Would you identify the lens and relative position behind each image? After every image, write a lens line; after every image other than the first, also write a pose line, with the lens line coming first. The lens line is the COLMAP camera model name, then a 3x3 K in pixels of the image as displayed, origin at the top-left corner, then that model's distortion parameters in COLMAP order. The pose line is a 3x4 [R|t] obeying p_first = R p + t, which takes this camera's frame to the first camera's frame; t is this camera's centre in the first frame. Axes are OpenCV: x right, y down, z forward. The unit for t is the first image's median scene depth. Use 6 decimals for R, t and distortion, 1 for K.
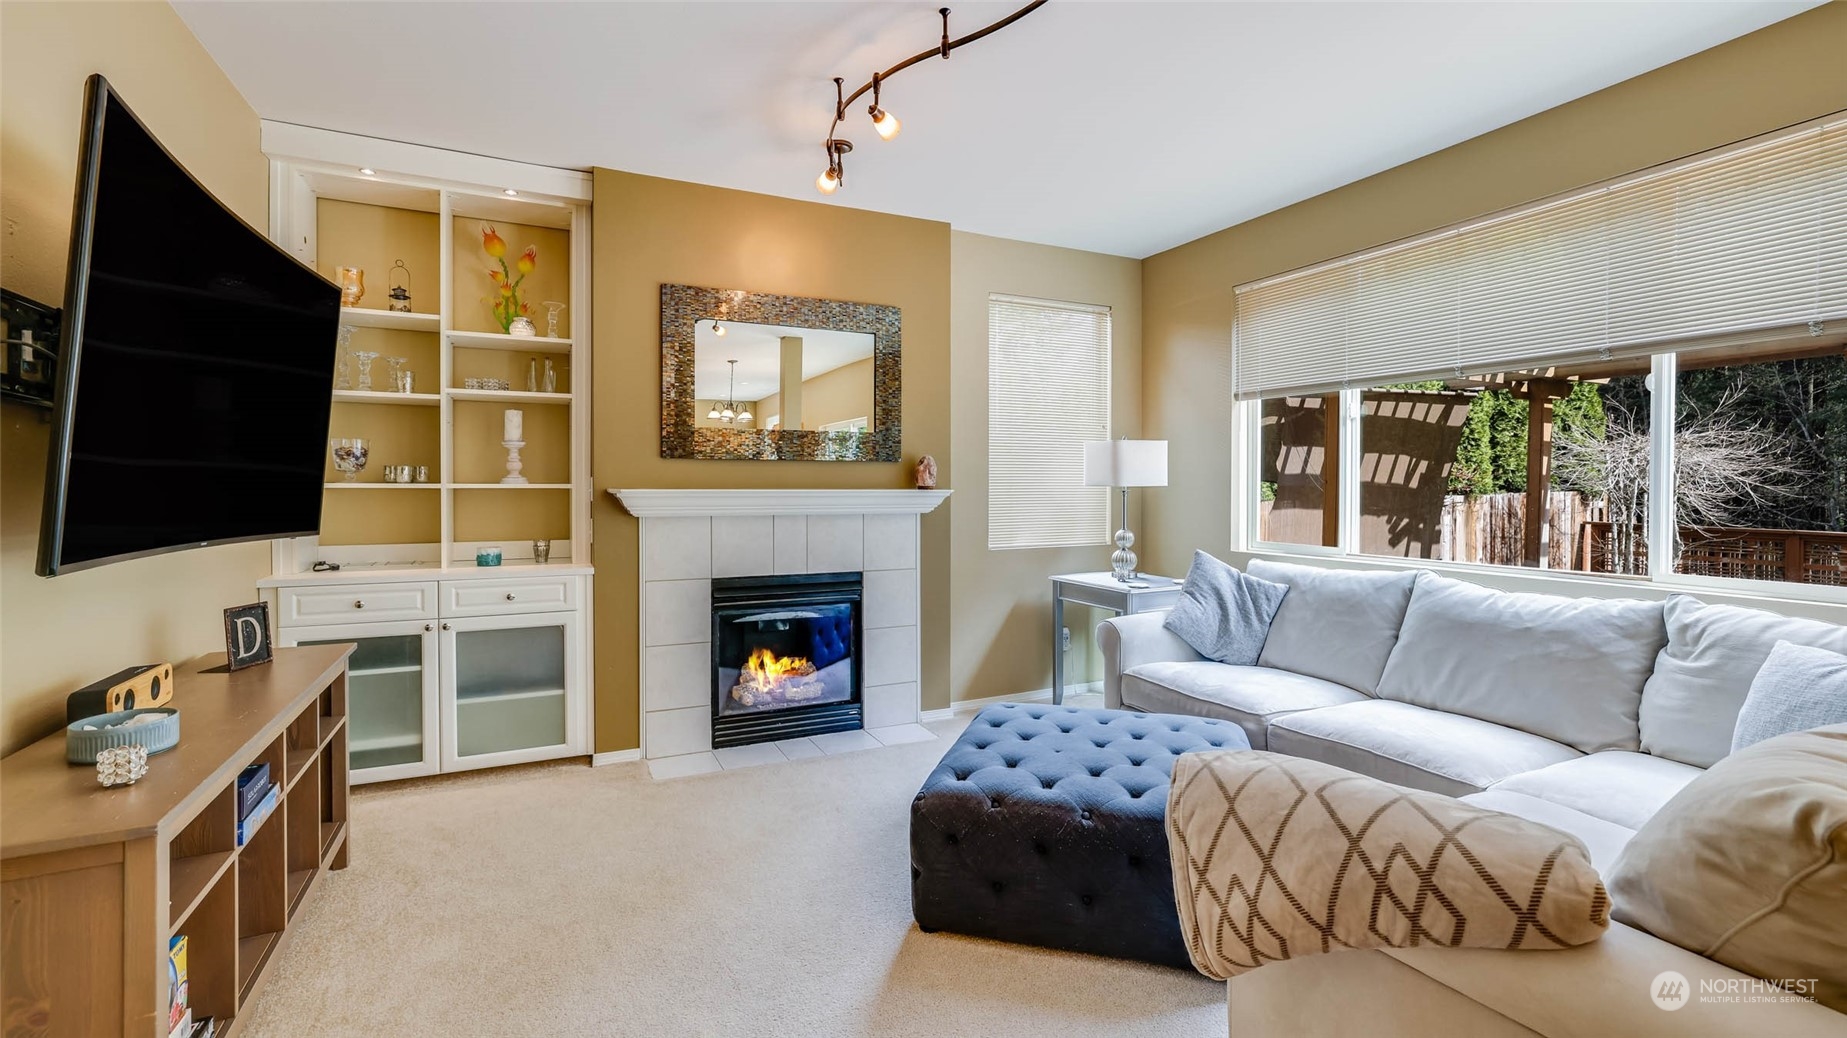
lens RADIAL K [[789.8, 0, 929.2], [0, 789.8, 505.2], [0, 0, 1]] dist [-0.034642, 0.010284]
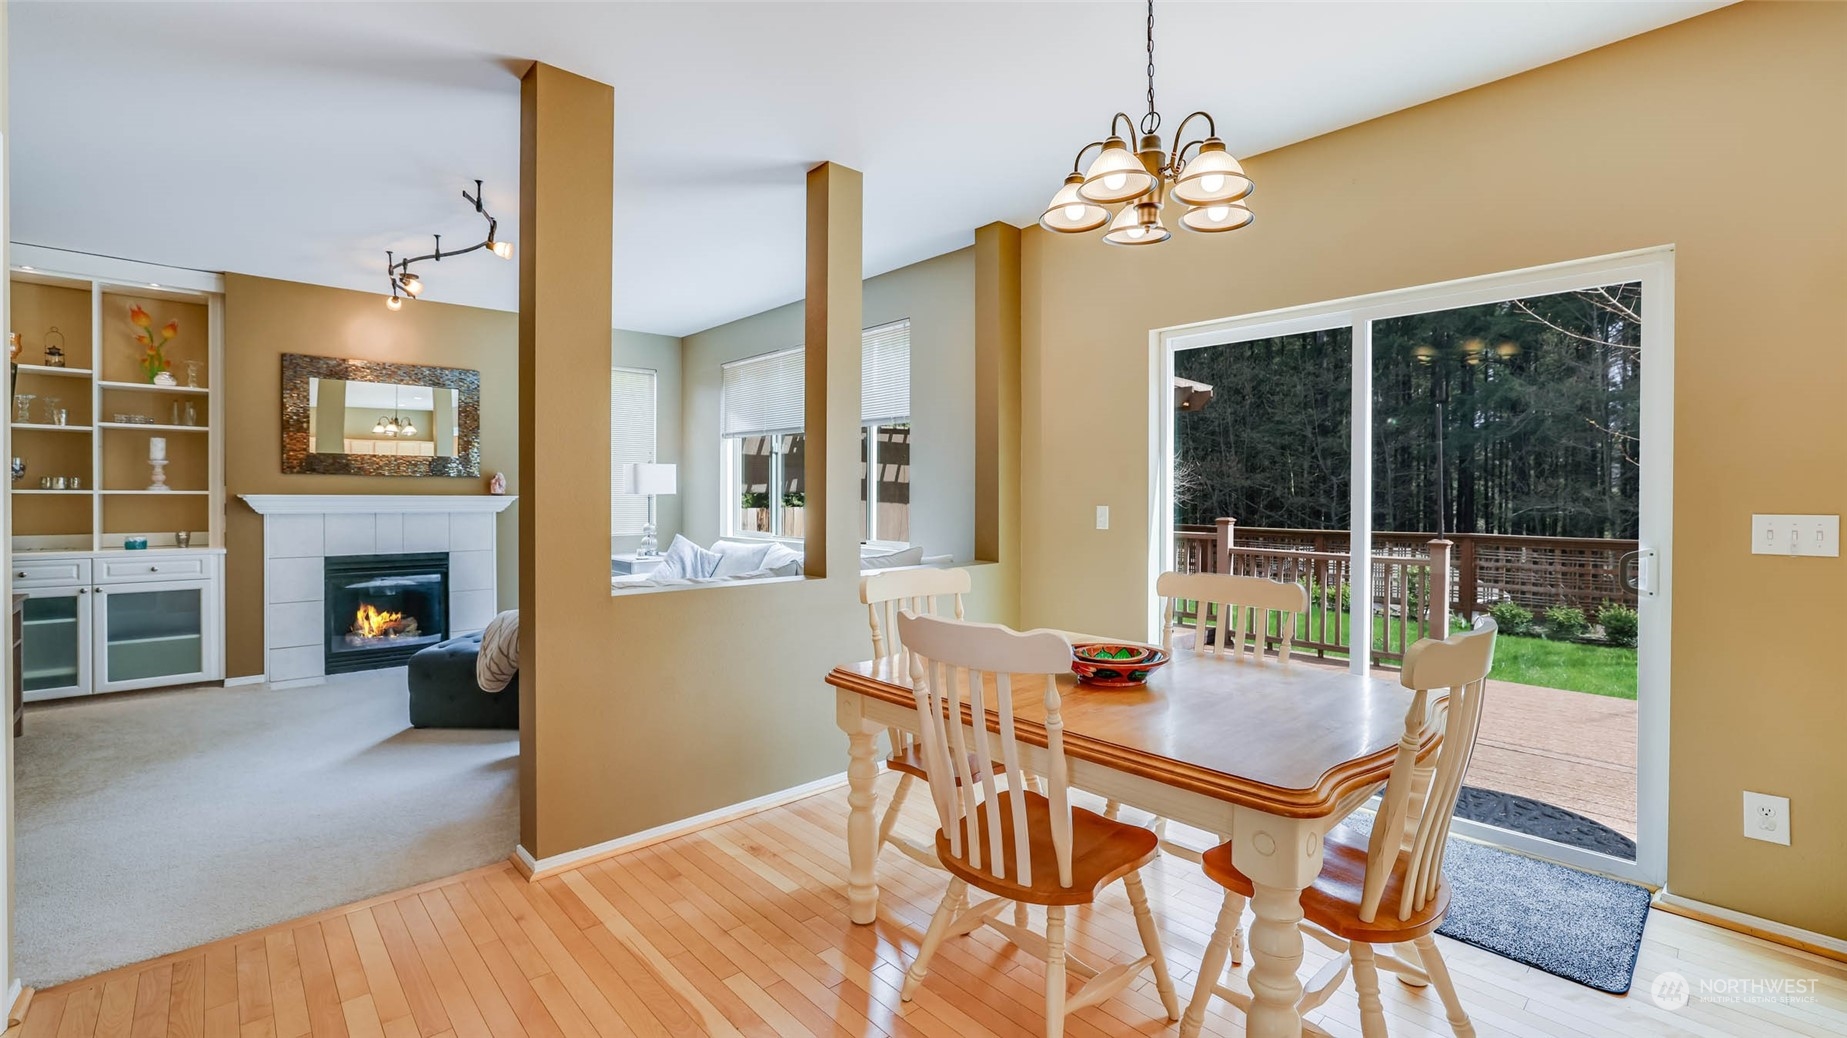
lens RADIAL K [[789.8, 0, 927.7], [0, 789.8, 507.3], [0, 0, 1]] dist [-0.034642, 0.010284]
pose [[0.959383, -0.000960, 0.282104, 0.396225], [0.002188, 0.999989, -0.004040, 0.010569], [-0.282097, 0.004493, 0.959375, -0.701390]]
